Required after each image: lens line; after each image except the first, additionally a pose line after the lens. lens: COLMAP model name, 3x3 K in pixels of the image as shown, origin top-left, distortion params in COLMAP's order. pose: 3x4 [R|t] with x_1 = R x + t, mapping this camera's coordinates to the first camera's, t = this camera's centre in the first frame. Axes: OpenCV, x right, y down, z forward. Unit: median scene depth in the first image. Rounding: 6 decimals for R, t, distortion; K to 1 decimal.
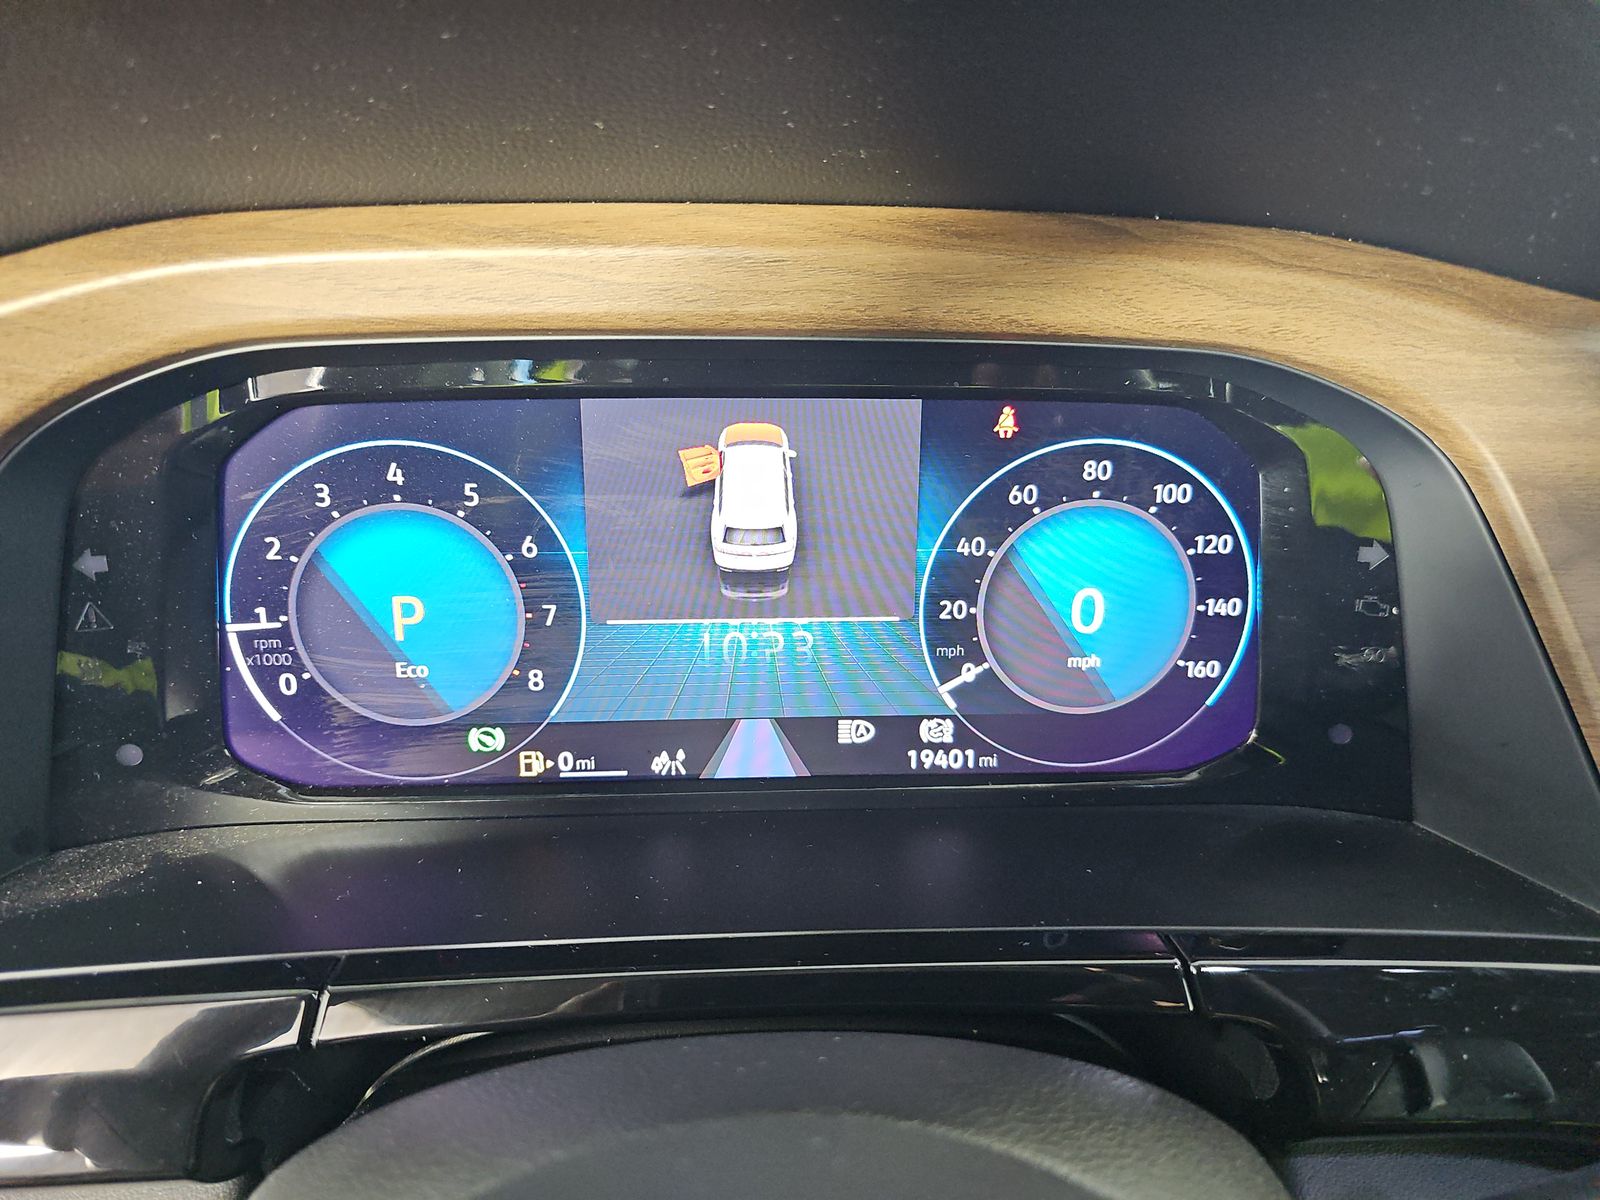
lens RADIAL K [[1077.0, 0, 798.5], [0, 1077.0, 597.4], [0, 0, 1]] dist [0.025768, -0.024899]
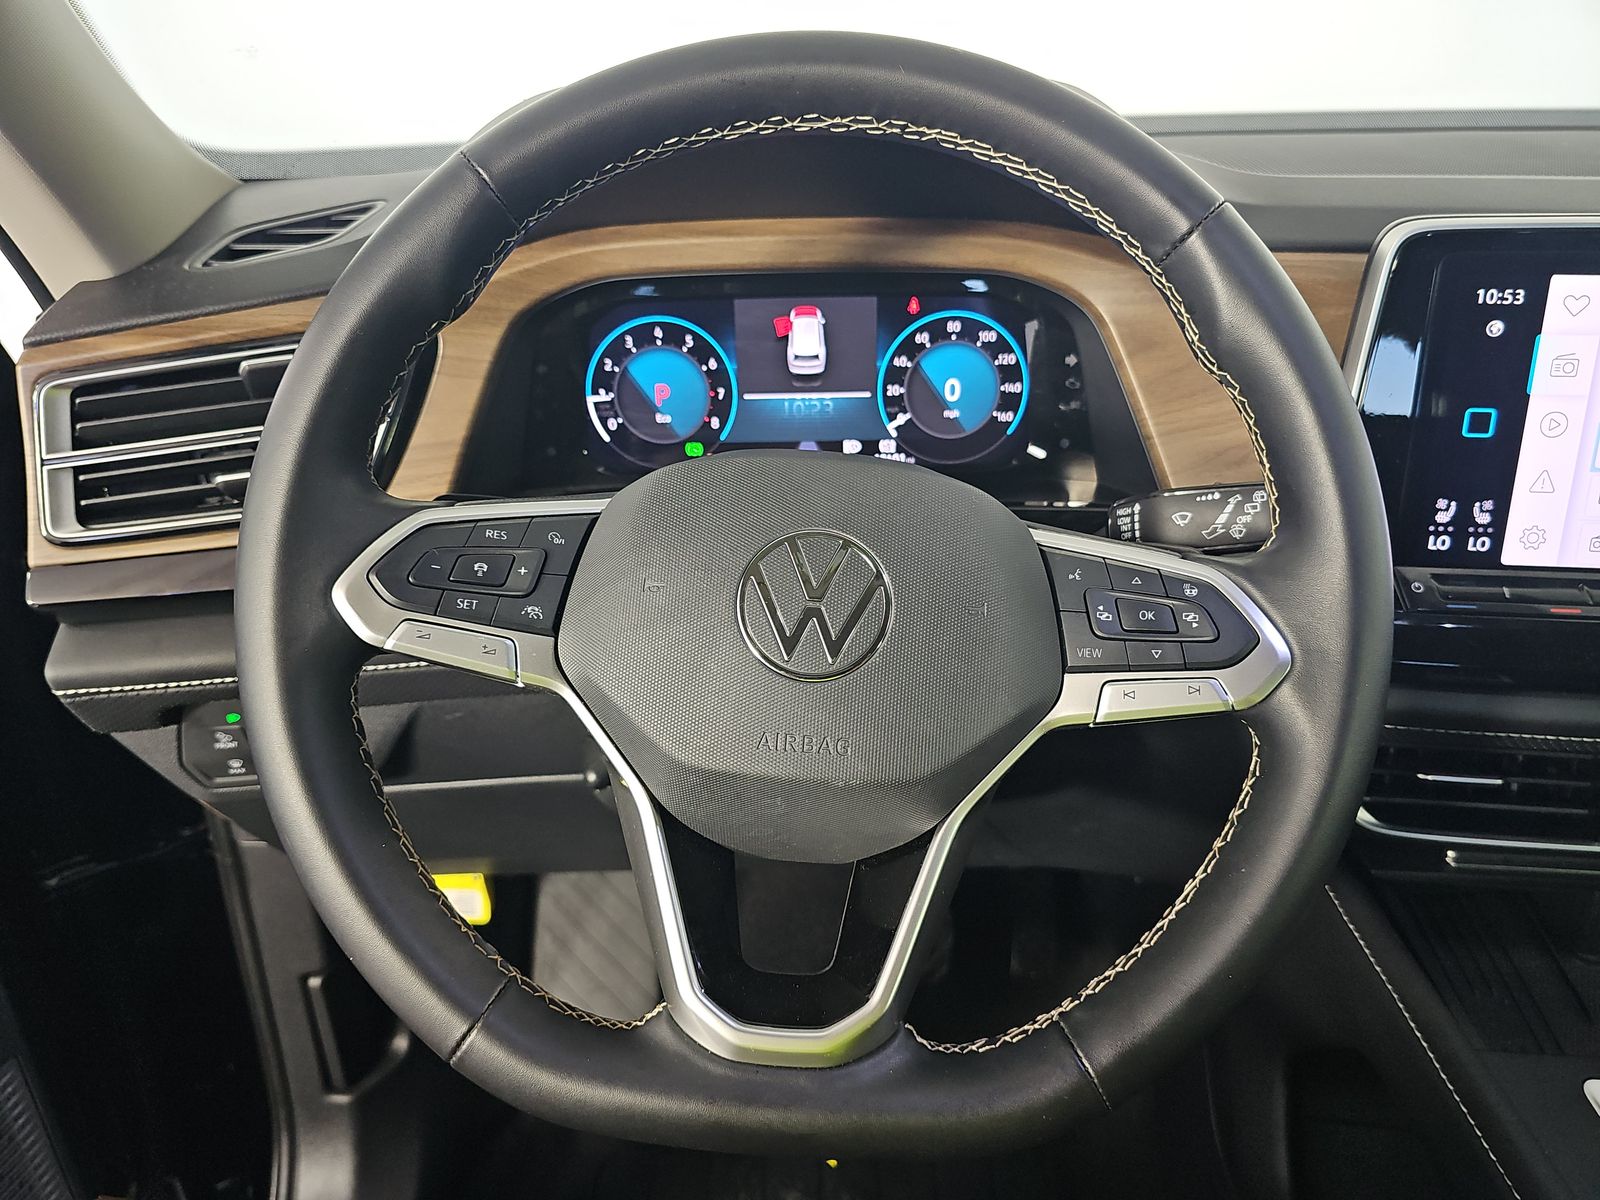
lens RADIAL K [[1077.0, 0, 804.2], [0, 1077.0, 603.4], [0, 0, 1]] dist [0.025768, -0.024899]
pose [[0.997362, 0.000663, -0.072587, 0.123229], [0.002755, 0.998893, 0.046967, 0.365407], [0.072538, -0.047044, 0.996256, -1.359264]]
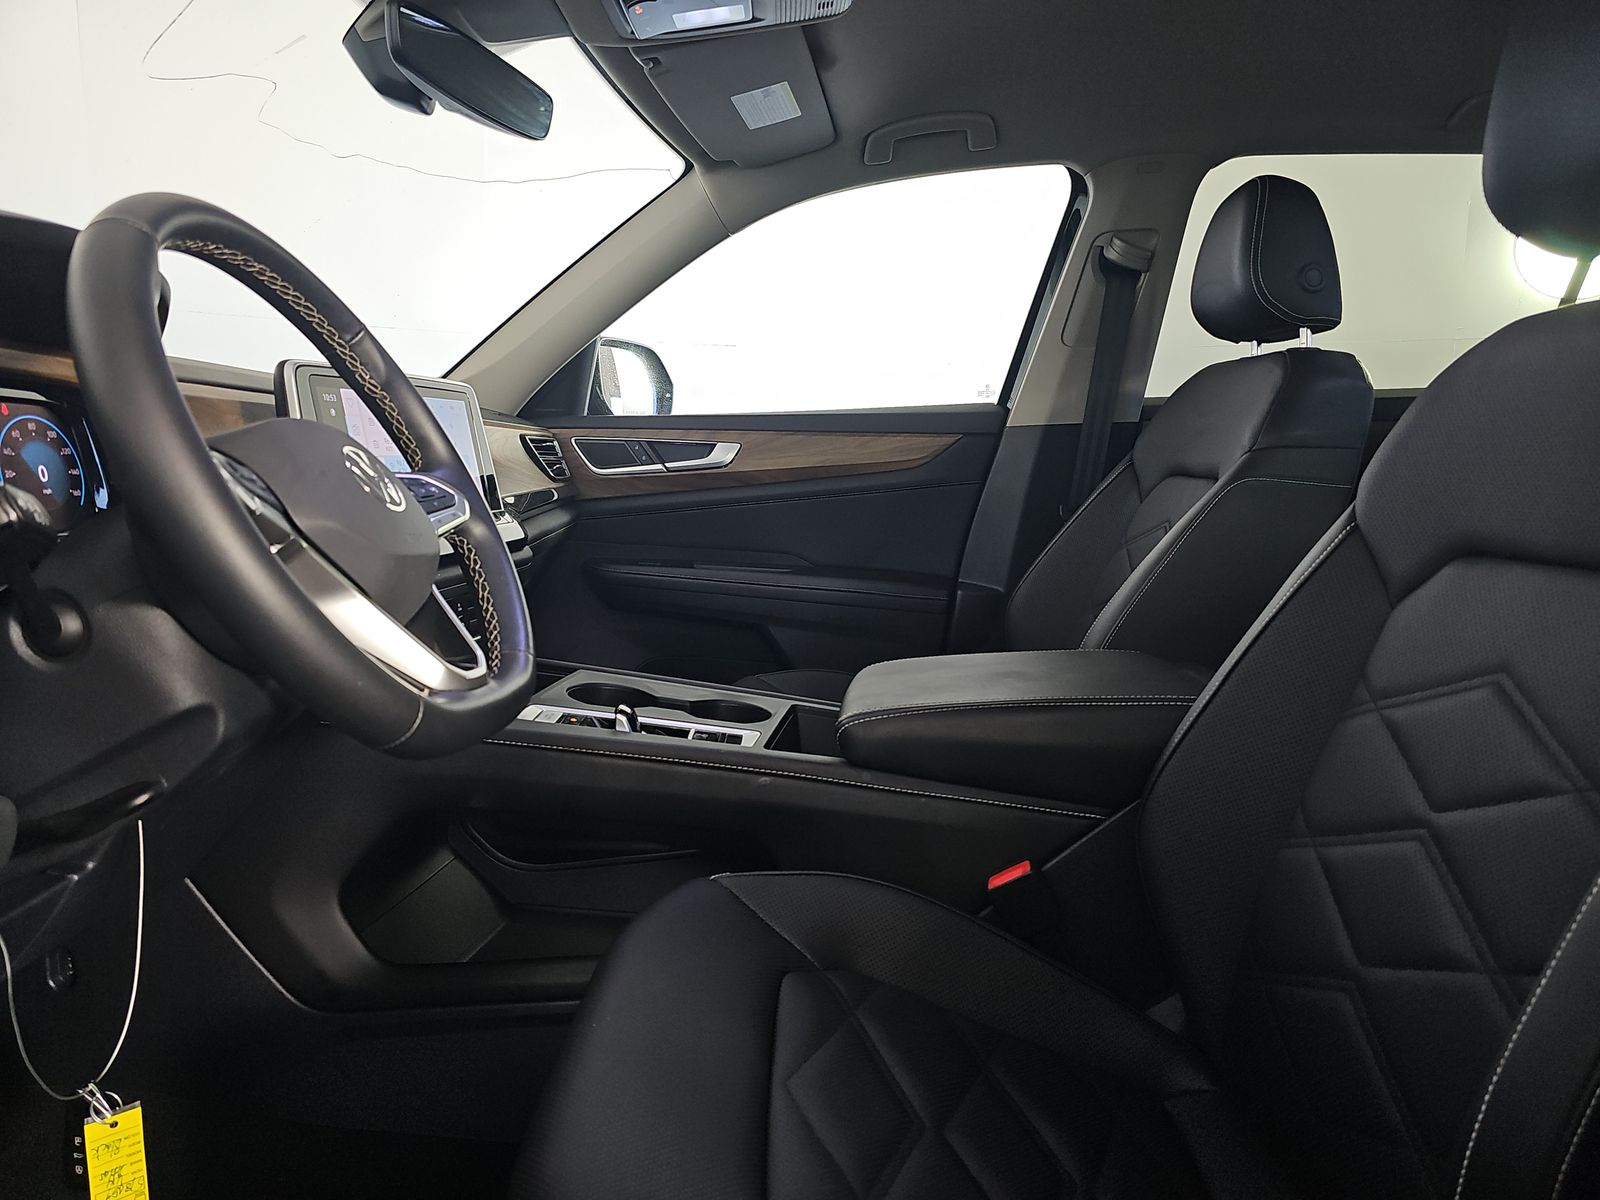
lens RADIAL K [[1077.0, 0, 797.0], [0, 1077.0, 598.3], [0, 0, 1]] dist [0.025768, -0.024899]
pose [[0.080785, -0.141779, 0.986596, -2.612964], [0.383314, 0.918128, 0.100553, 0.841182], [-0.920078, 0.370053, 0.128517, -1.190368]]
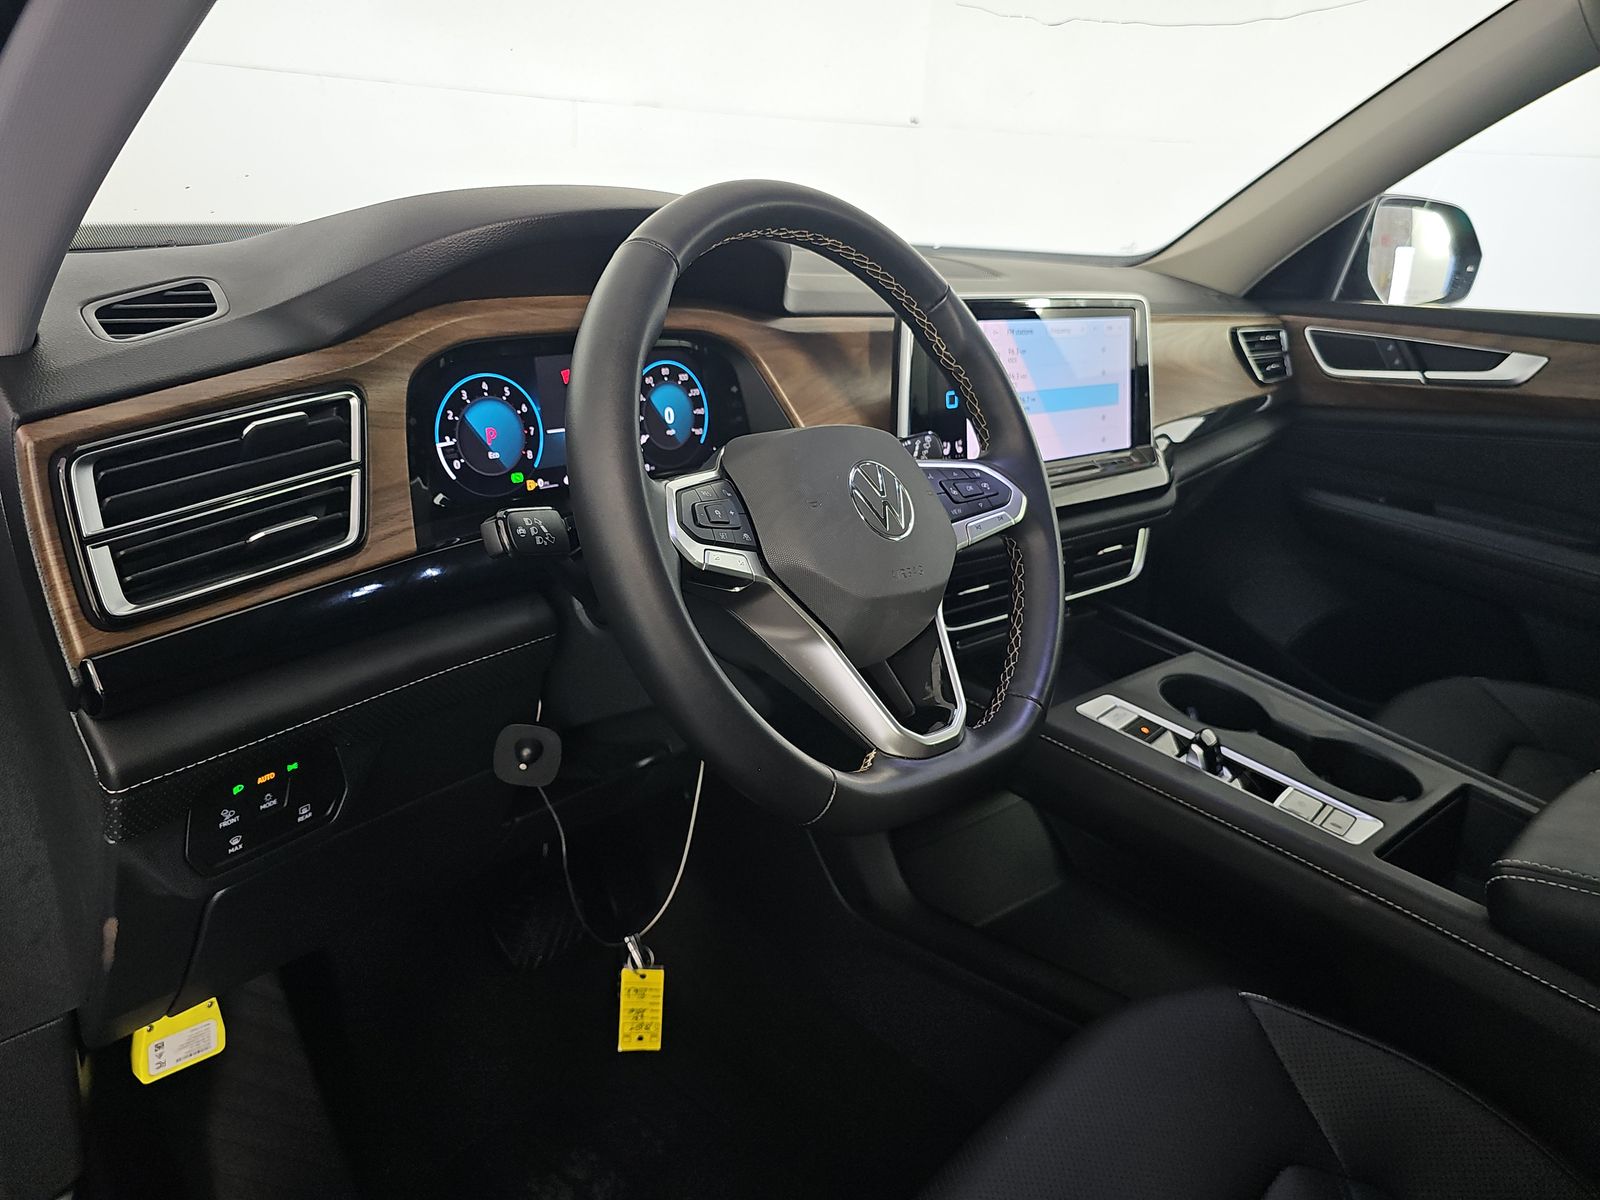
lens RADIAL K [[1077.0, 0, 771.3], [0, 1077.0, 594.5], [0, 0, 1]] dist [0.025768, -0.024899]
pose [[0.717421, -0.201181, 0.666959, -1.836588], [0.231146, 0.971899, 0.044529, 0.476219], [-0.657175, 0.122219, 0.743763, -1.599749]]
